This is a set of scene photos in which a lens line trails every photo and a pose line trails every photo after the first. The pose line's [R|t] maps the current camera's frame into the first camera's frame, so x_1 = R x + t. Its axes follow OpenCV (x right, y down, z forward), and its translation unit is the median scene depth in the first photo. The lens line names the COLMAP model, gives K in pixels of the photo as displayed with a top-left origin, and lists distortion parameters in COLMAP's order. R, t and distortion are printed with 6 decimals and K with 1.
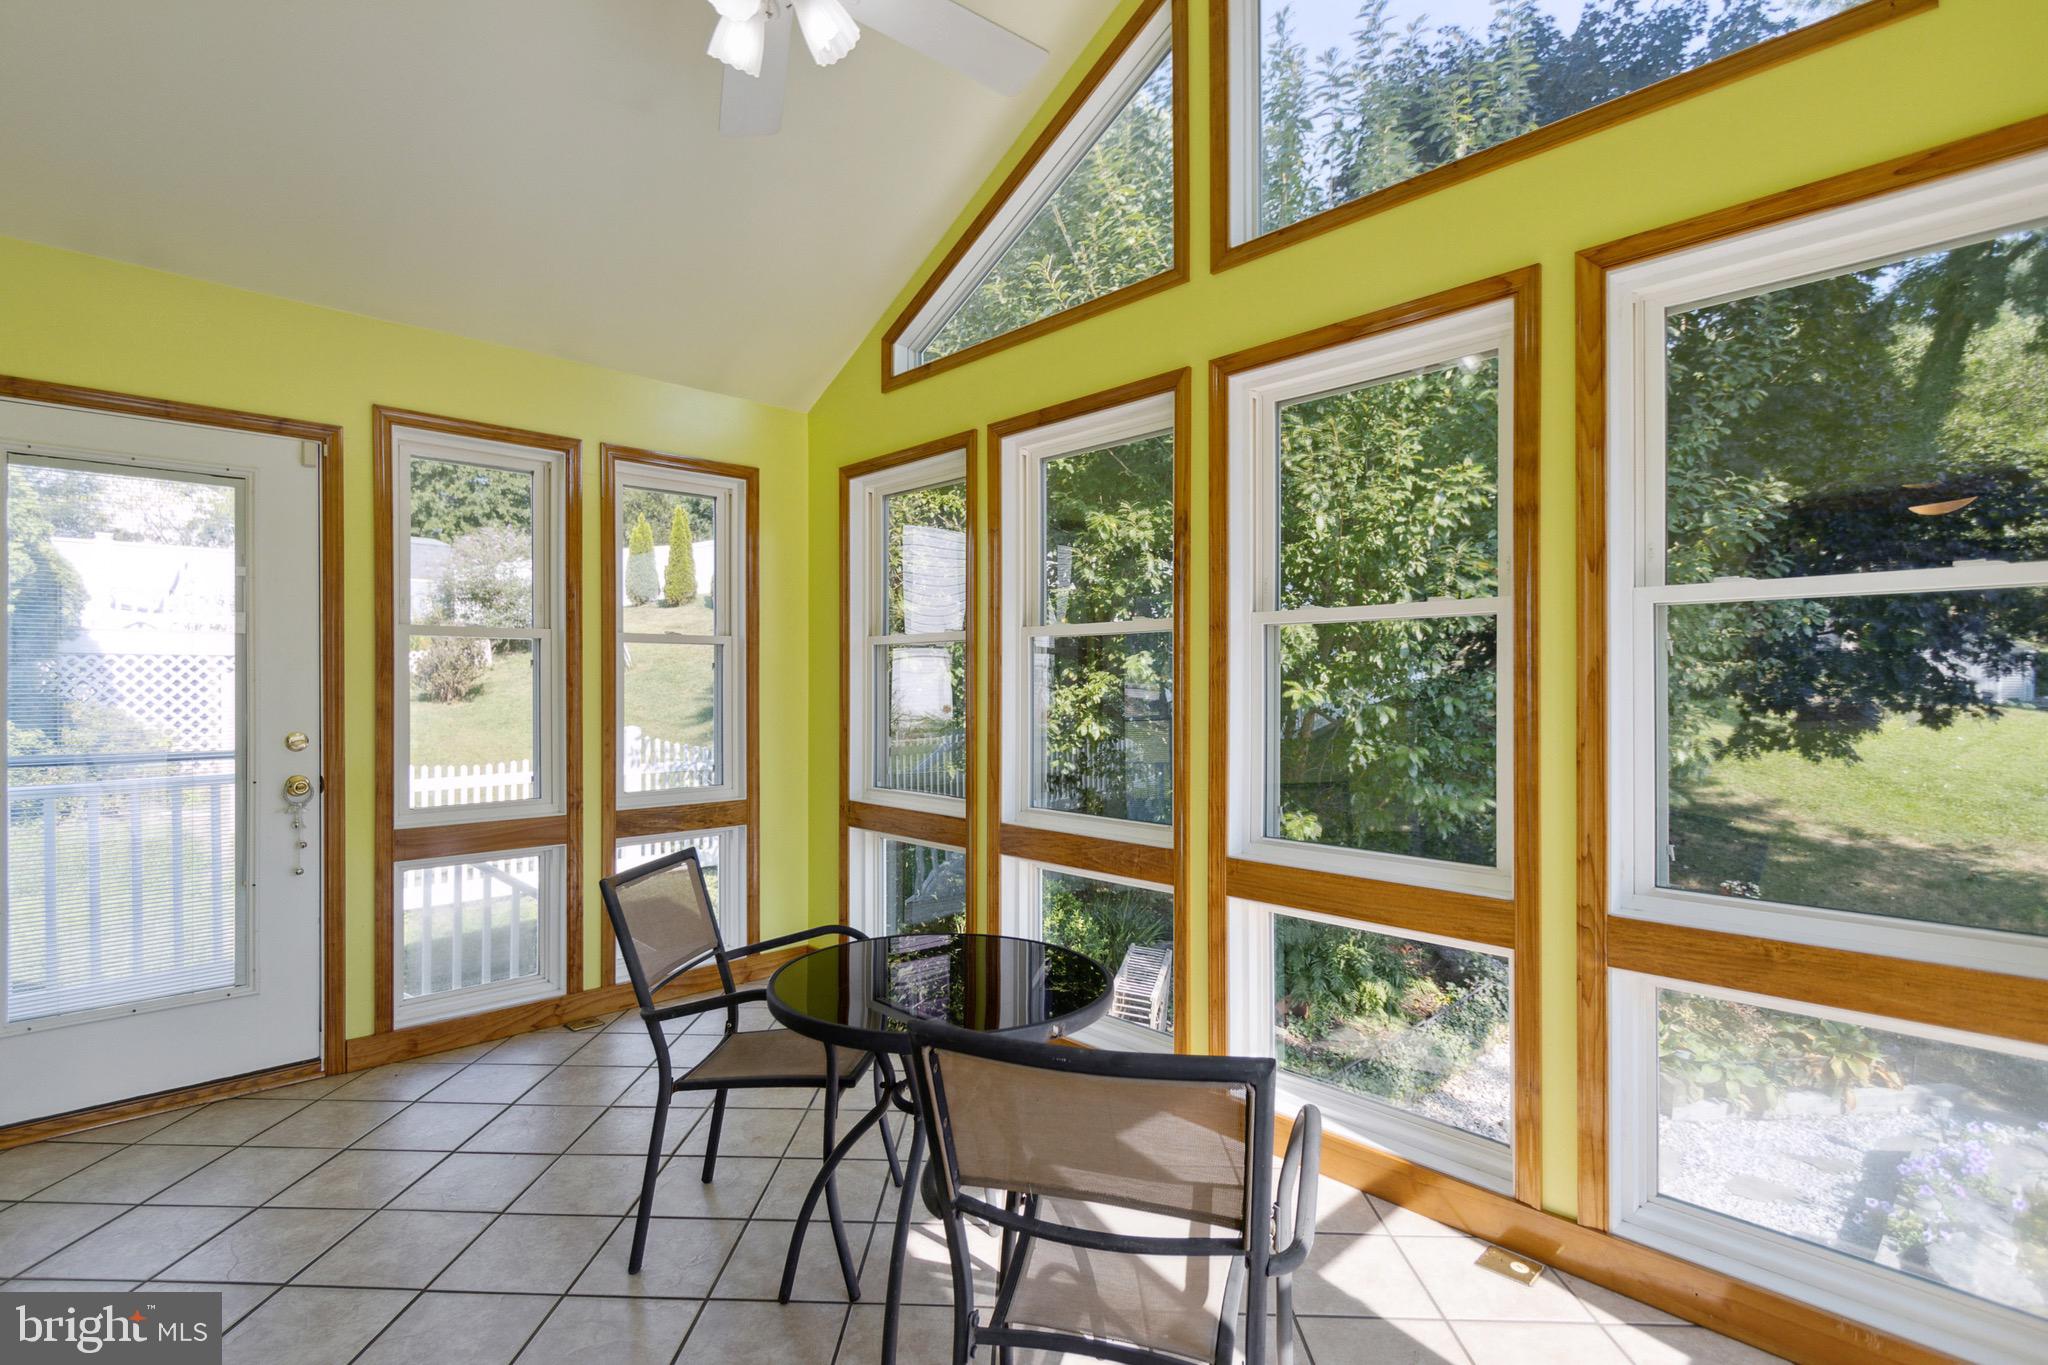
lens RADIAL K [[993.1, 0, 1028.1], [0, 993.1, 688.6], [0, 0, 1]] dist [0.001165, 0.000552]
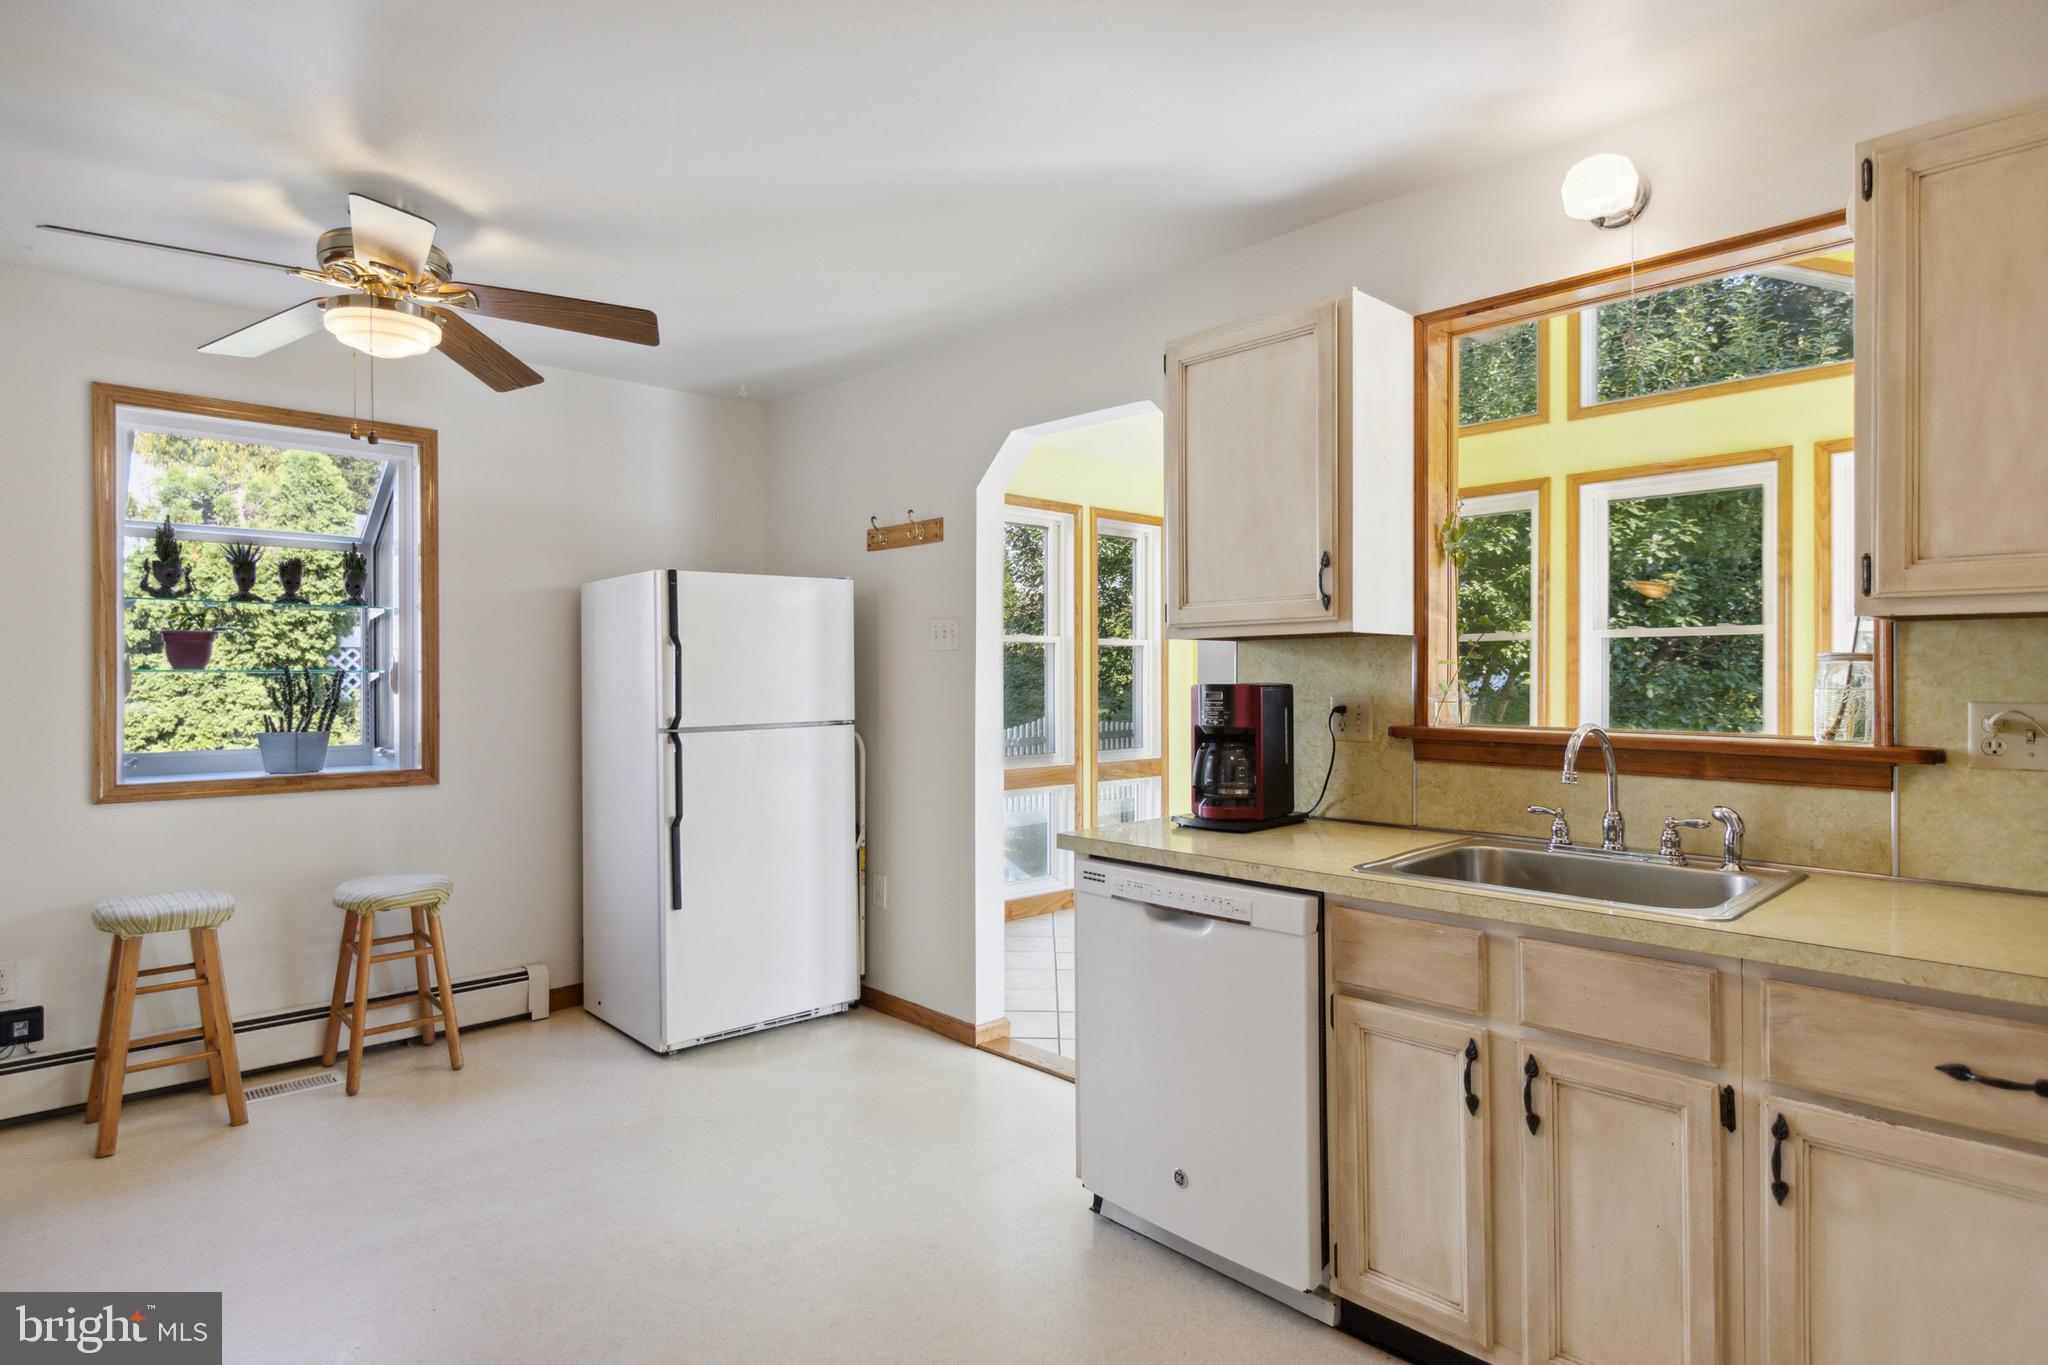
lens RADIAL K [[1142.7, 0, 1018.9], [0, 1142.7, 678.2], [0, 0, 1]] dist [0.008267, 0.001454]
pose [[0.999995, -0.000228, 0.003298, -0.702853], [0.000229, 1.000000, -0.000526, 0.002761], [-0.003298, 0.000527, 0.999994, -0.850677]]
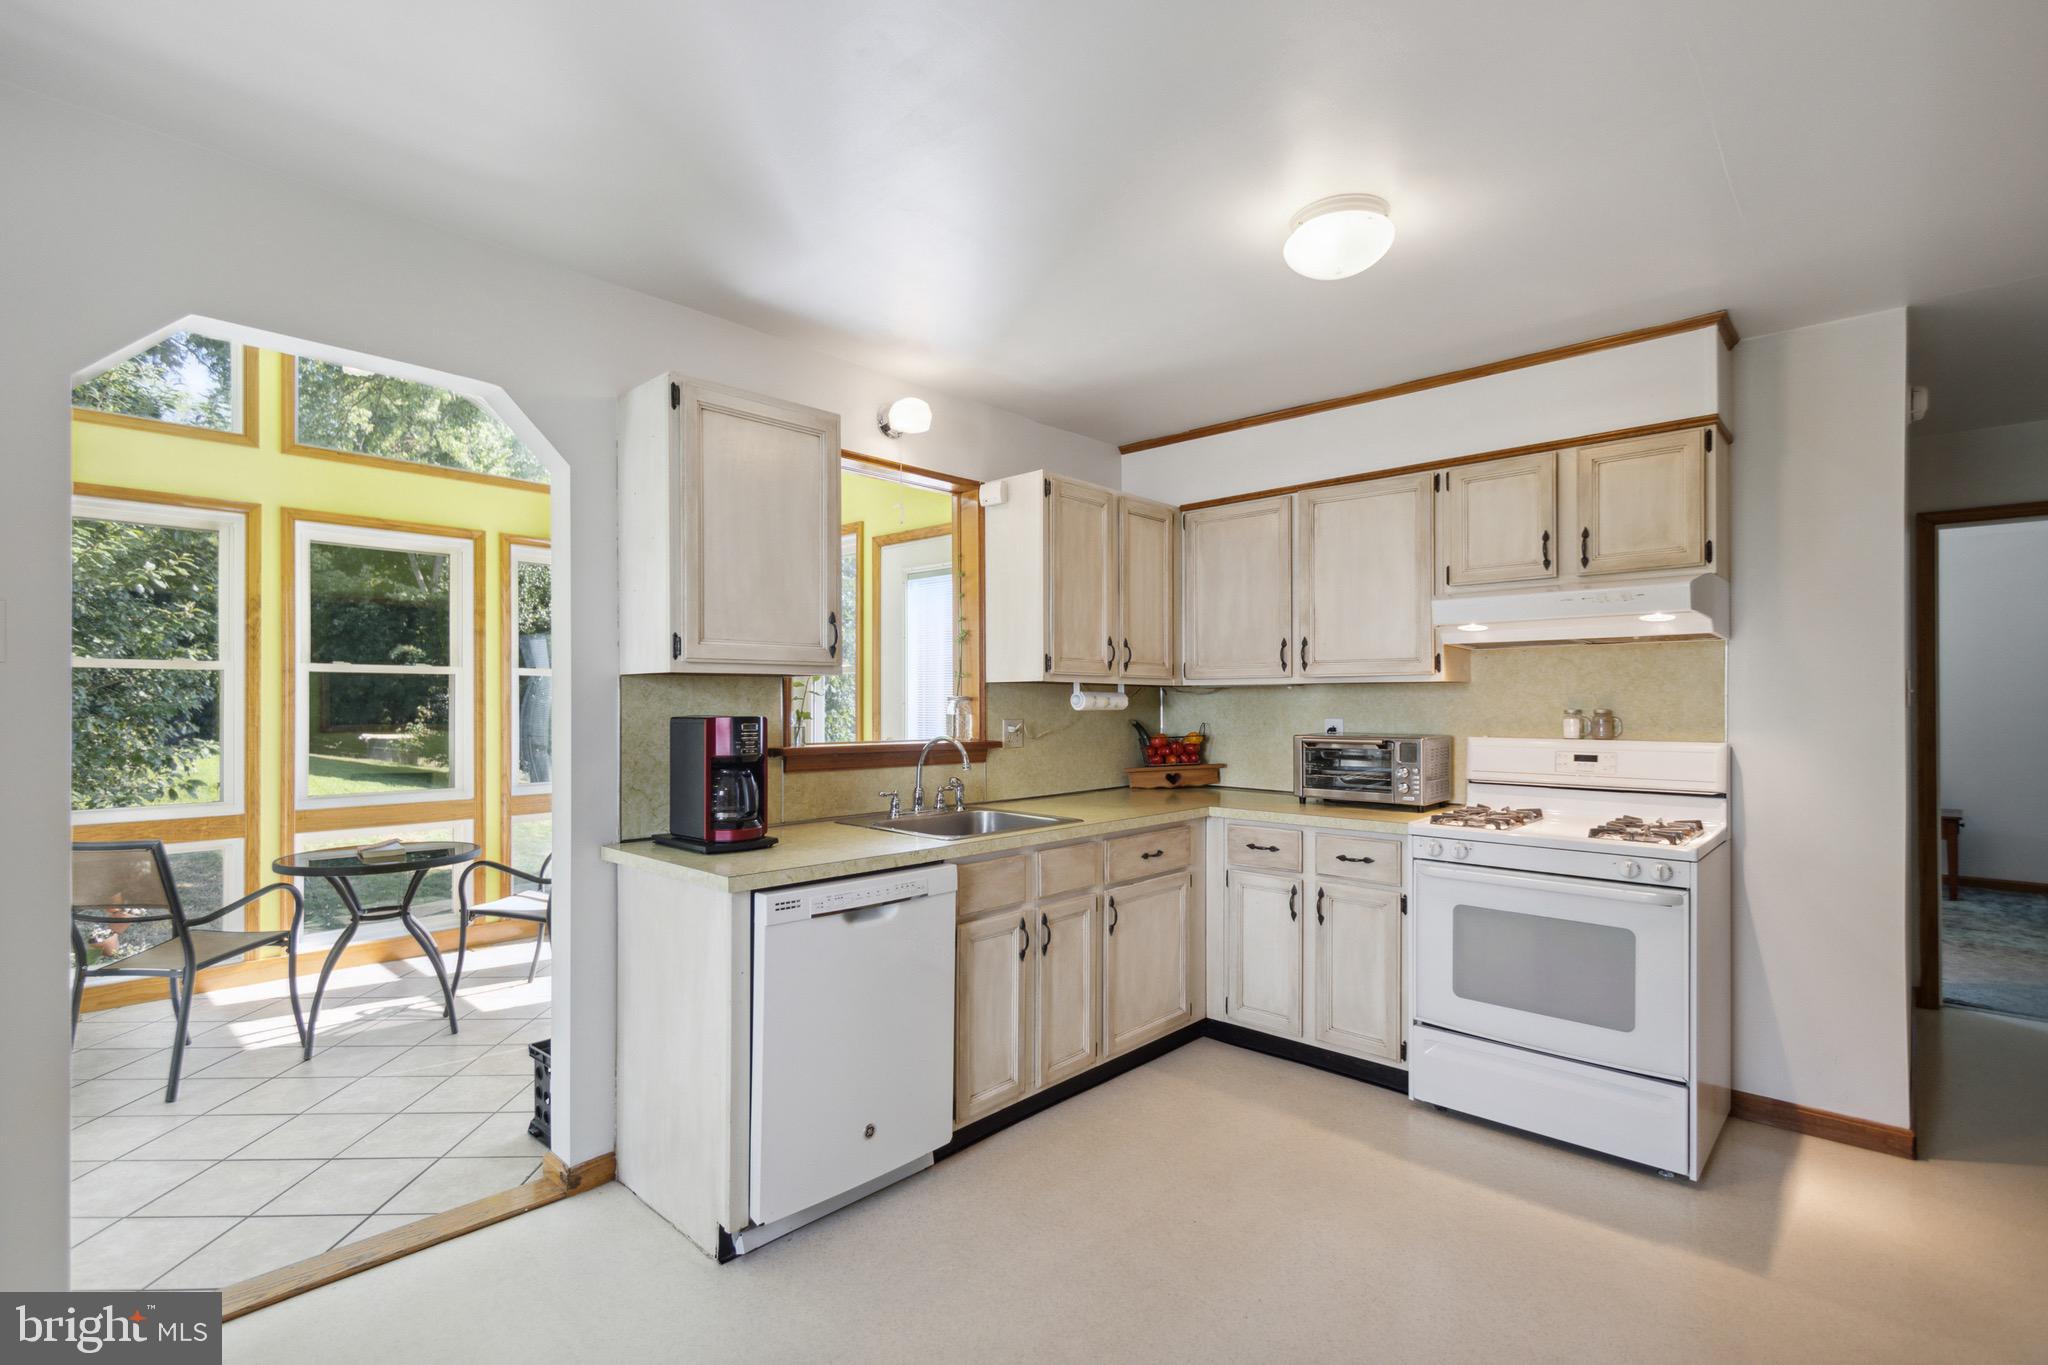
lens RADIAL K [[939.1, 0, 1025.2], [0, 939.1, 694.2], [0, 0, 1]] dist [-0.004006, -0.001486]
pose [[-0.081162, 0.012630, 0.996621, -1.404912], [0.002238, 0.999919, -0.012490, -0.001697], [-0.996698, 0.001216, -0.081184, -0.090039]]
